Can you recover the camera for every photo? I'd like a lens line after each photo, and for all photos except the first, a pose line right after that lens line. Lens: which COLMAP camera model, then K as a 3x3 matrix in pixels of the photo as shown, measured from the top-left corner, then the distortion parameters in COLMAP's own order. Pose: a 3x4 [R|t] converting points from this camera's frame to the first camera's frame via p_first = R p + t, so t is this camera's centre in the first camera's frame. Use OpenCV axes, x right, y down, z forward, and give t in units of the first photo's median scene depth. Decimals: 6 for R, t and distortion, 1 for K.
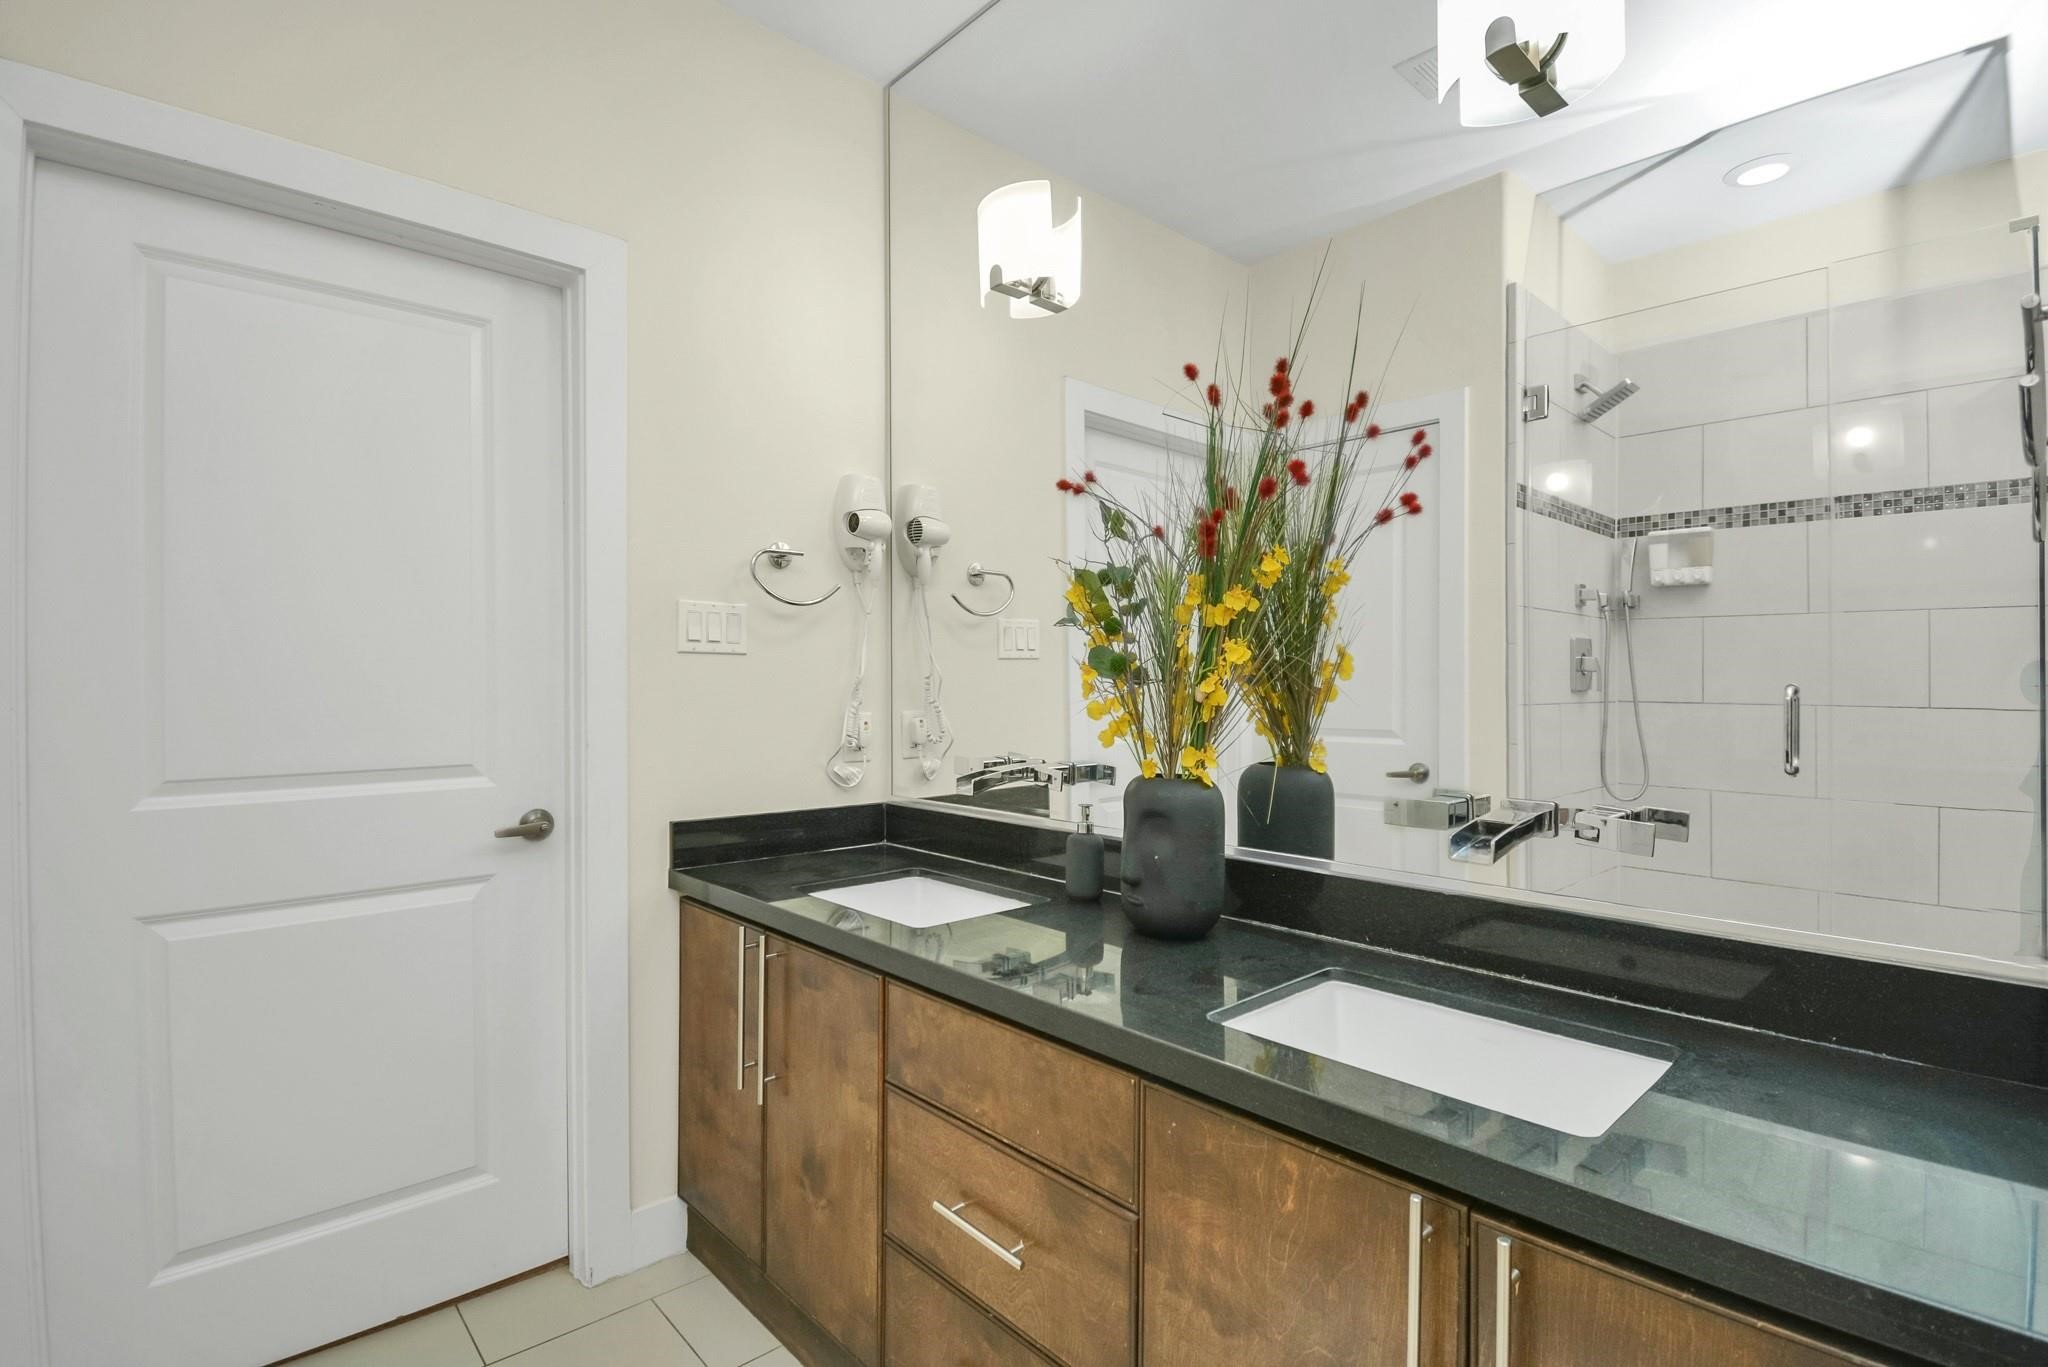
lens RADIAL K [[946.4, 0, 1006.5], [0, 946.4, 688.7], [0, 0, 1]] dist [0.000728, -0.000102]
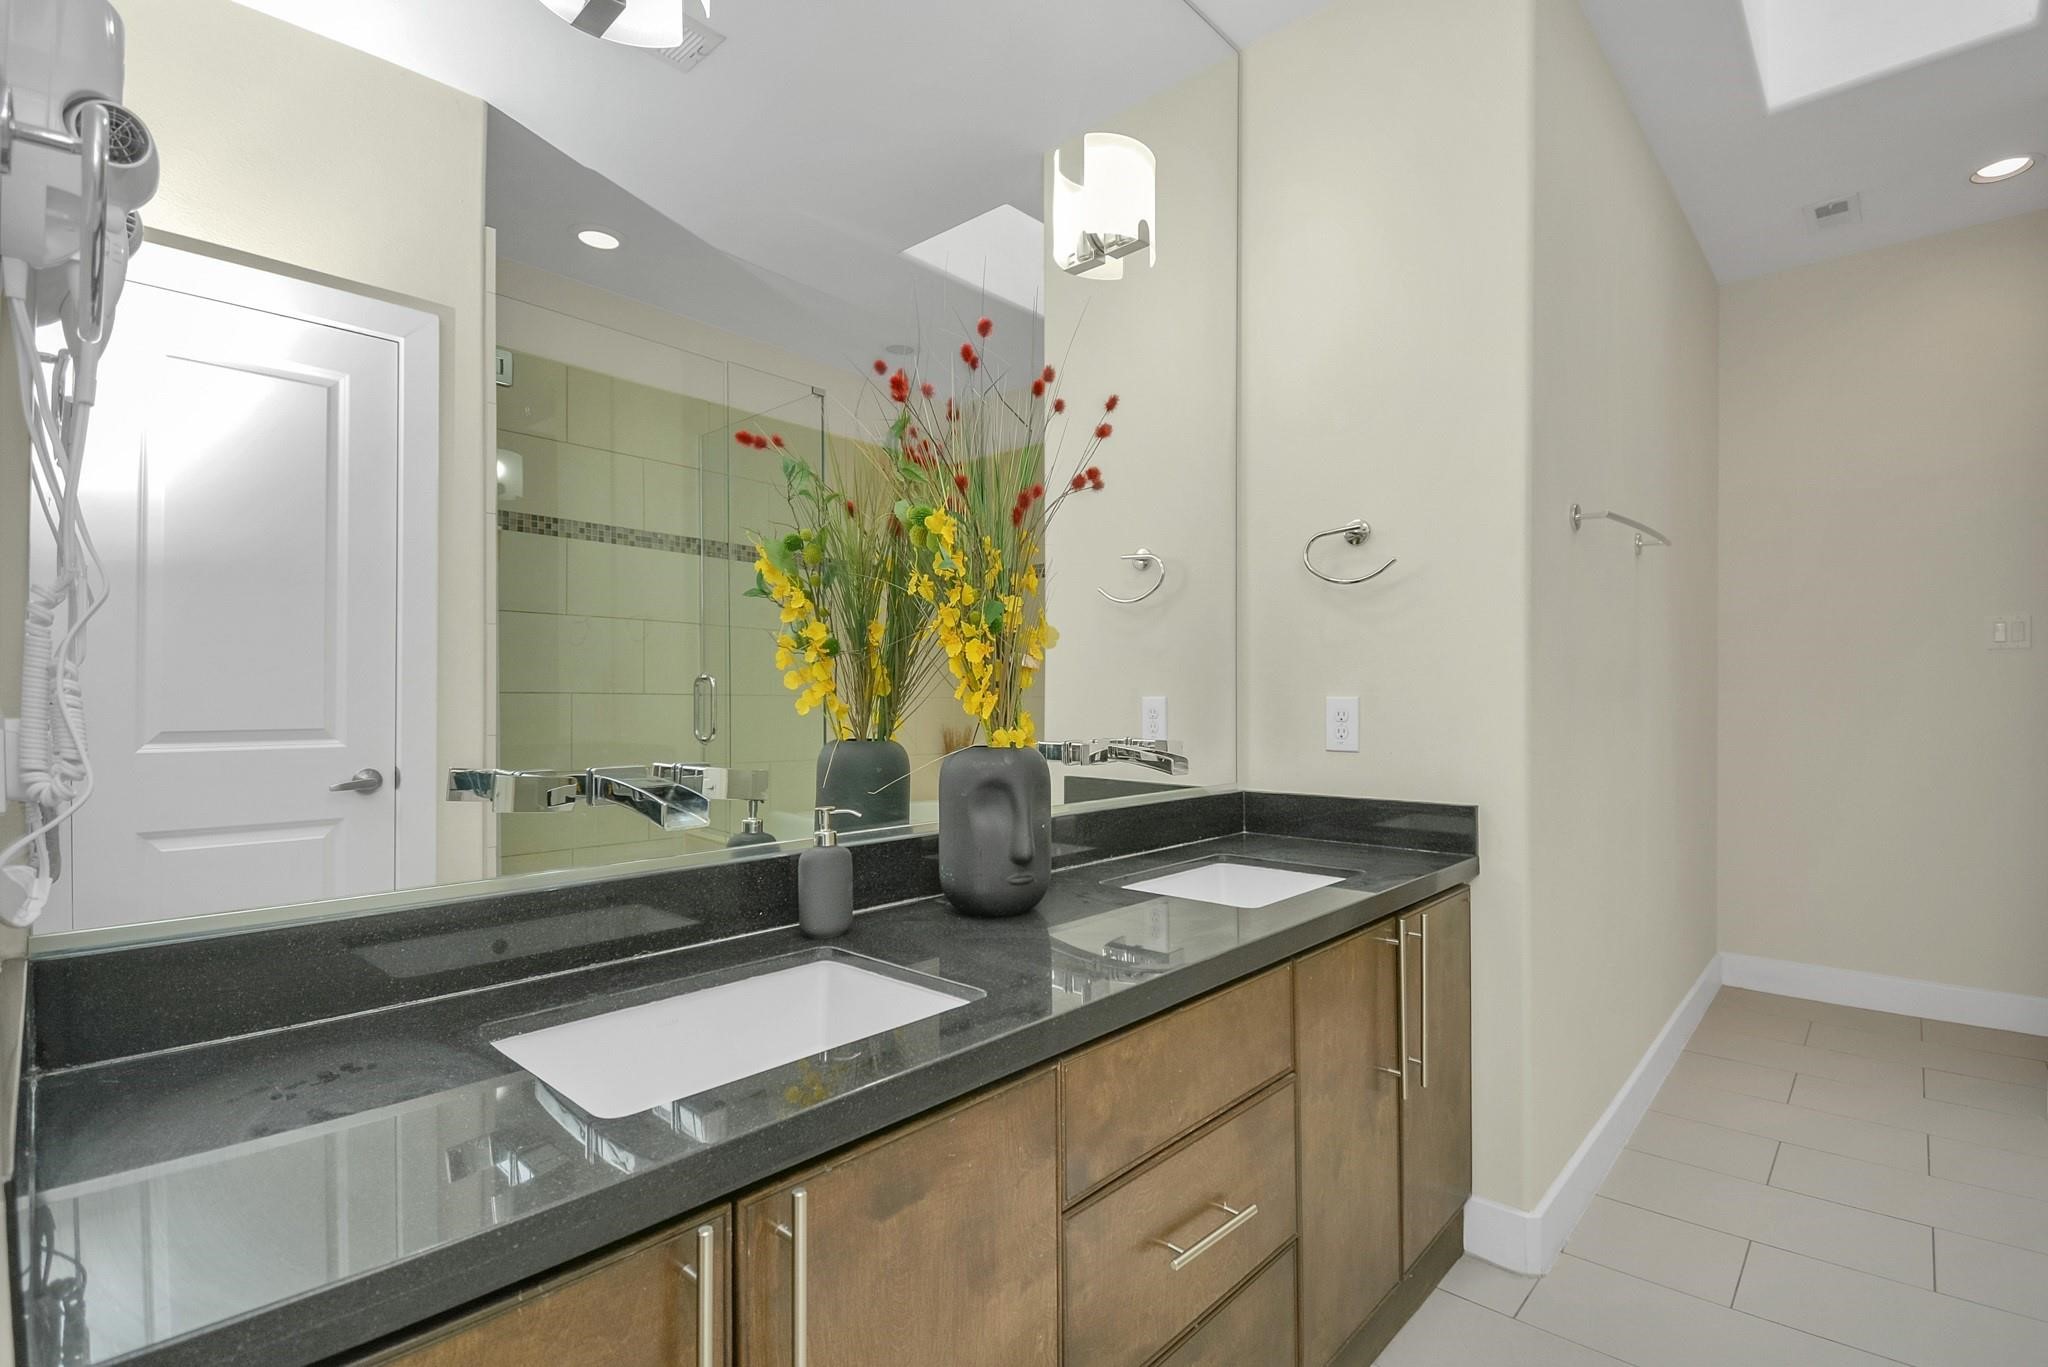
lens RADIAL K [[946.4, 0, 1006.5], [0, 946.4, 688.7], [0, 0, 1]] dist [0.000728, -0.000102]
pose [[-0.072265, -0.002231, 0.997383, -0.413846], [-0.001185, 0.999997, 0.002151, 0.012609], [-0.997385, -0.001027, -0.072267, 0.551664]]
